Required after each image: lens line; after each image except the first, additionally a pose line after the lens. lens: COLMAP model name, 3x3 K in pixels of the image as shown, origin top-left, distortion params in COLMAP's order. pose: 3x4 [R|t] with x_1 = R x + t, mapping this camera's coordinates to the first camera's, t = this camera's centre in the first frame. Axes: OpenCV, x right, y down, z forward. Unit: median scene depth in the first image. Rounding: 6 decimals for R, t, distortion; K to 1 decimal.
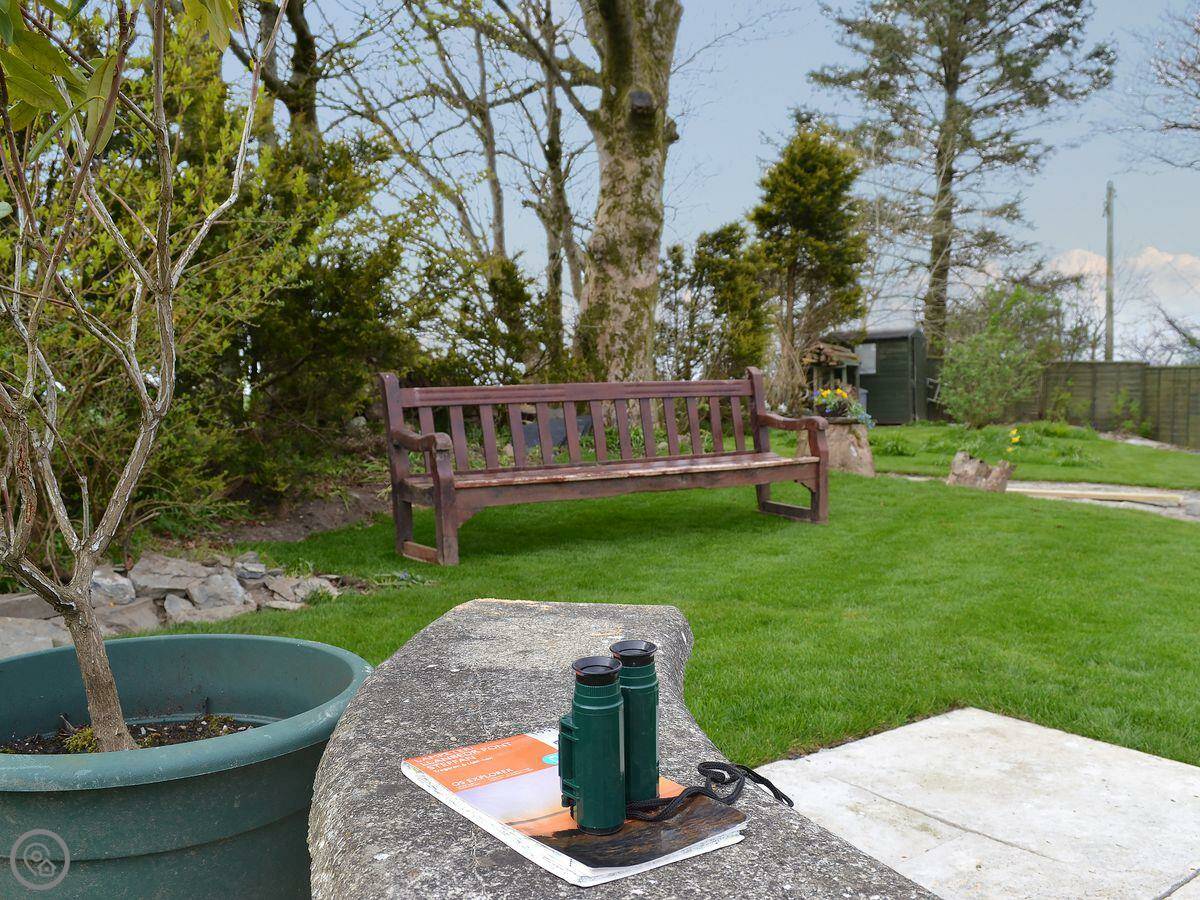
lens RADIAL K [[1165.1, 0, 600.0], [0, 1165.1, 450.0], [0, 0, 1]] dist [-0.089036, 0.006145]
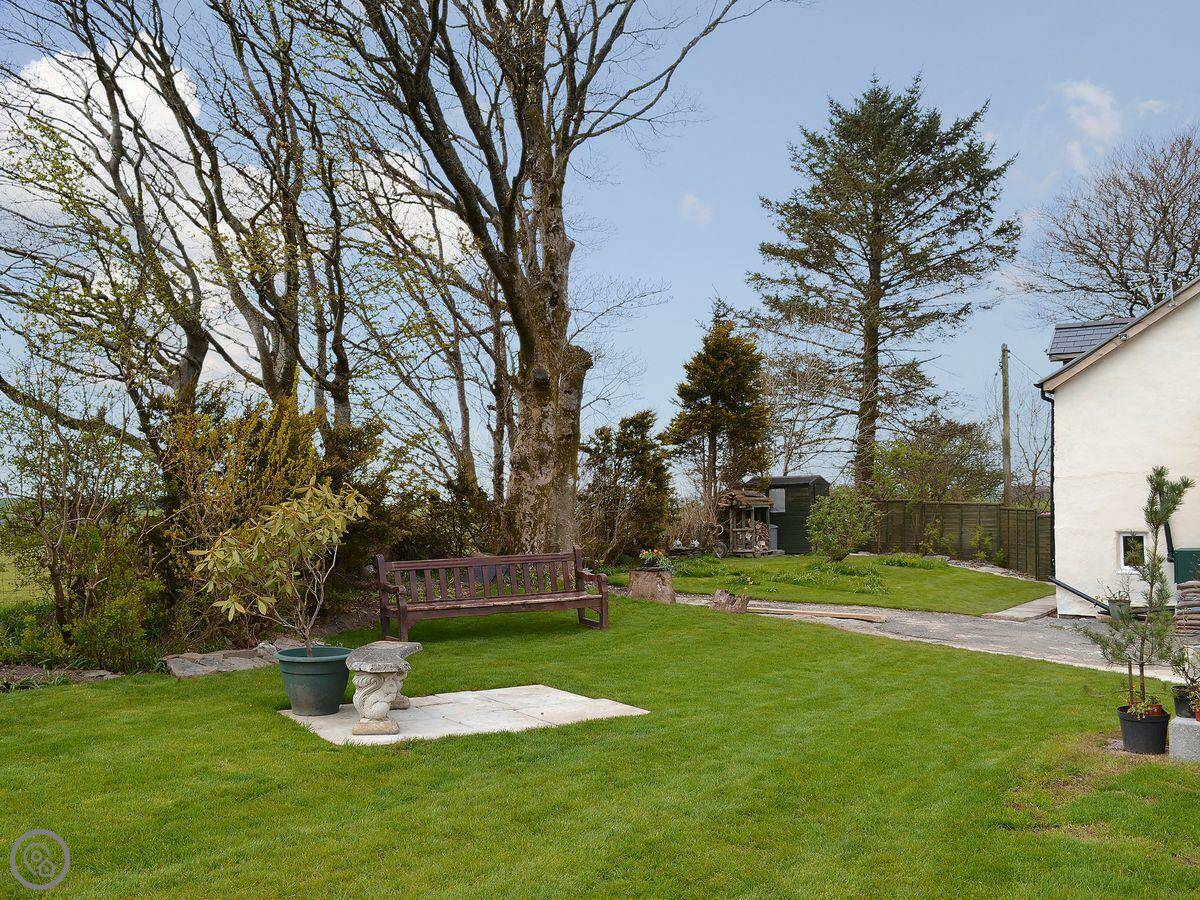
lens RADIAL K [[1020.6, 0, 530.8], [0, 1020.6, 451.1], [0, 0, 1]] dist [-0.079972, 0.013187]
pose [[0.998550, 0.002047, -0.053789, 0.048993], [-0.008126, 0.993556, -0.113051, -0.012023], [0.053211, 0.113325, 0.992132, -0.219090]]
